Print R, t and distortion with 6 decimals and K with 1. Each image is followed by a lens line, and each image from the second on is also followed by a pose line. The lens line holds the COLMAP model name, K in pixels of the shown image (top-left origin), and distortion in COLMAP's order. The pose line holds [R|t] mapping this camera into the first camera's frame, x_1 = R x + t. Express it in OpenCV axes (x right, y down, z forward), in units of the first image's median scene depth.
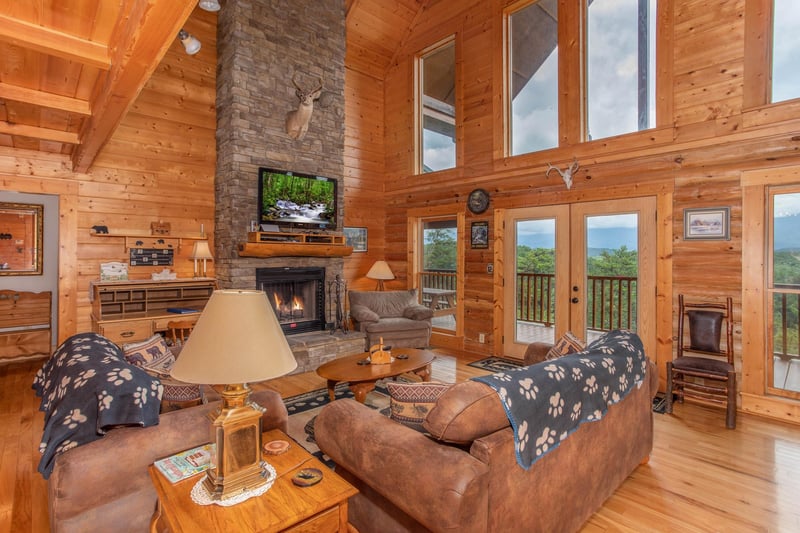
lens RADIAL K [[413.3, 0, 409.8], [0, 413.3, 257.2], [0, 0, 1]] dist [-0.004569, 0.020153]
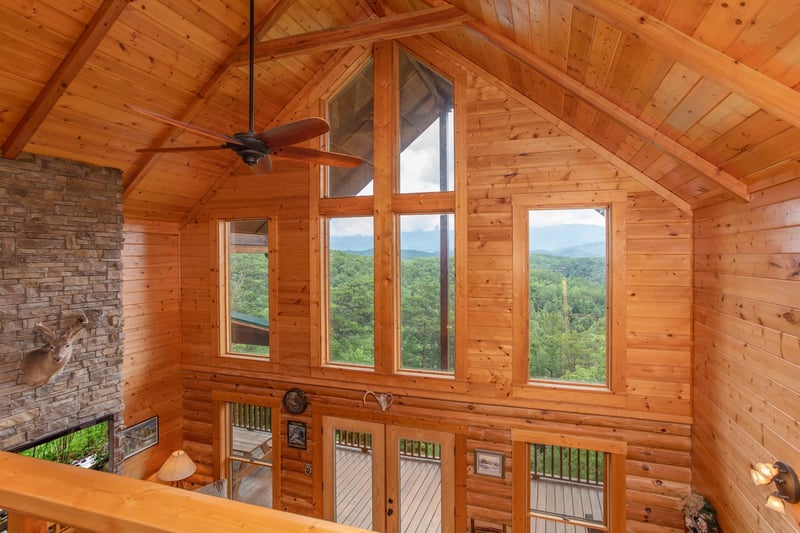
lens RADIAL K [[413.3, 0, 409.8], [0, 413.3, 257.2], [0, 0, 1]] dist [-0.004569, 0.020153]
pose [[0.907173, -0.015122, 0.420485, 0.010820], [0.001676, 0.999476, 0.032328, -0.498774], [-0.420754, -0.028622, 0.906723, 0.038089]]
